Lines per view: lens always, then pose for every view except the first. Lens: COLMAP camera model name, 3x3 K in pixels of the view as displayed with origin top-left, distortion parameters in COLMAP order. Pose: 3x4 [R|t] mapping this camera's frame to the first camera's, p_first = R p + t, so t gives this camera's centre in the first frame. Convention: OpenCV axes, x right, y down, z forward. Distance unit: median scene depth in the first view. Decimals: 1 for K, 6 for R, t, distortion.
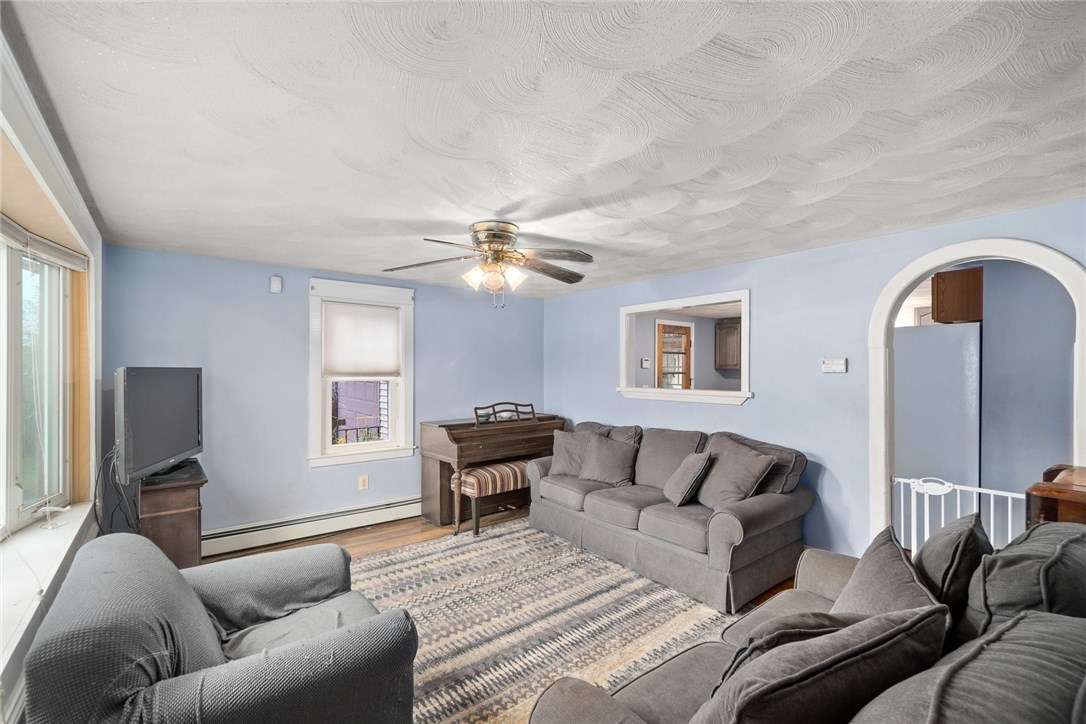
lens RADIAL K [[470.1, 0, 543.6], [0, 470.1, 372.0], [0, 0, 1]] dist [0.000970, 0.000165]
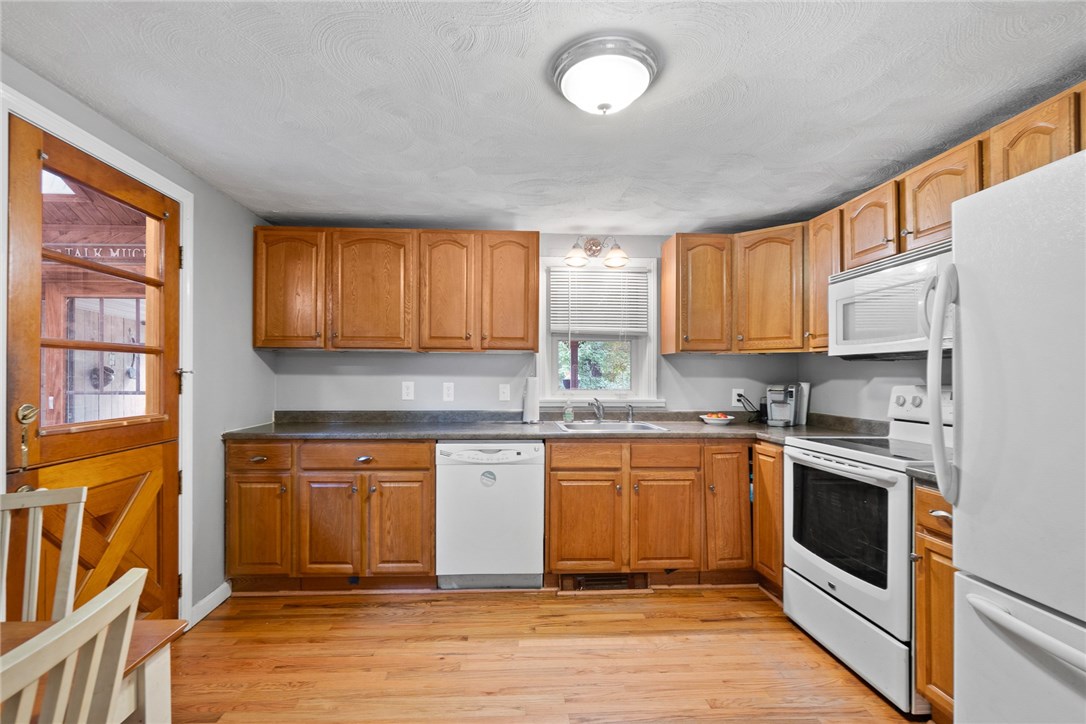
lens RADIAL K [[499.7, 0, 538.9], [0, 499.7, 375.1], [0, 0, 1]] dist [-0.002233, -0.000303]
pose [[0.580233, 0.001313, 0.814449, 0.182521], [0.001537, 0.999995, -0.002707, 0.018498], [-0.814449, 0.002822, 0.580228, 0.618638]]
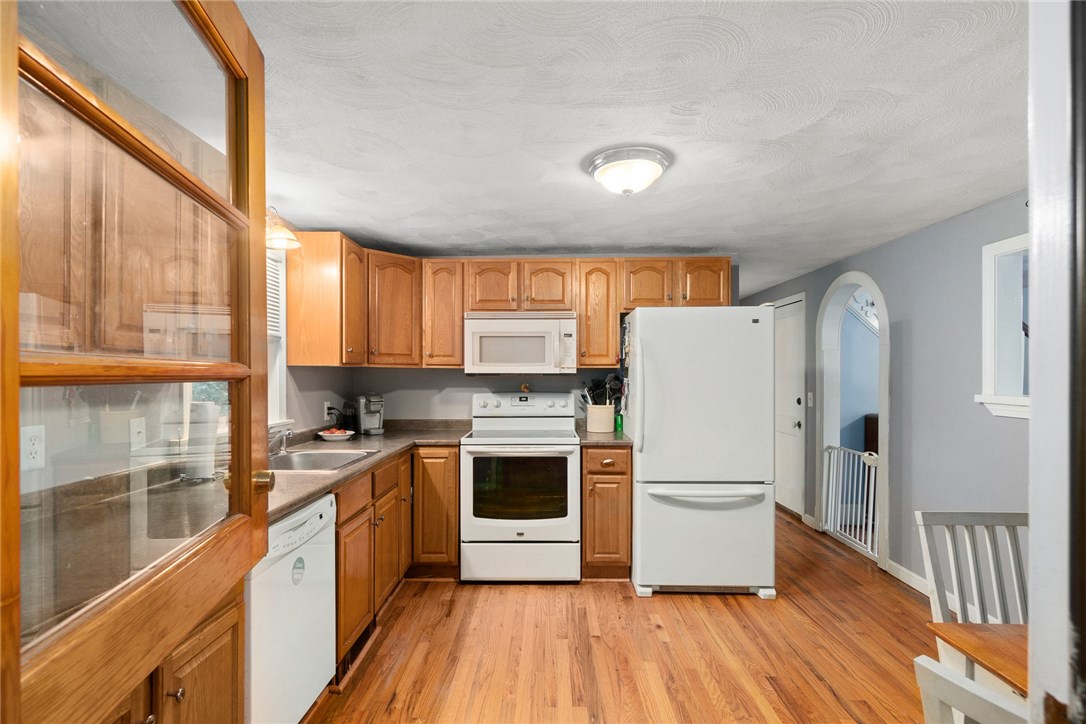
lens RADIAL K [[521.1, 0, 542.3], [0, 521.1, 371.5], [0, 0, 1]] dist [0.000572, 0.000047]
pose [[-0.768052, -0.001683, 0.640385, 0.223503], [-0.000060, 0.999997, 0.002556, 0.001262], [-0.640387, 0.001924, -0.768050, 0.989085]]
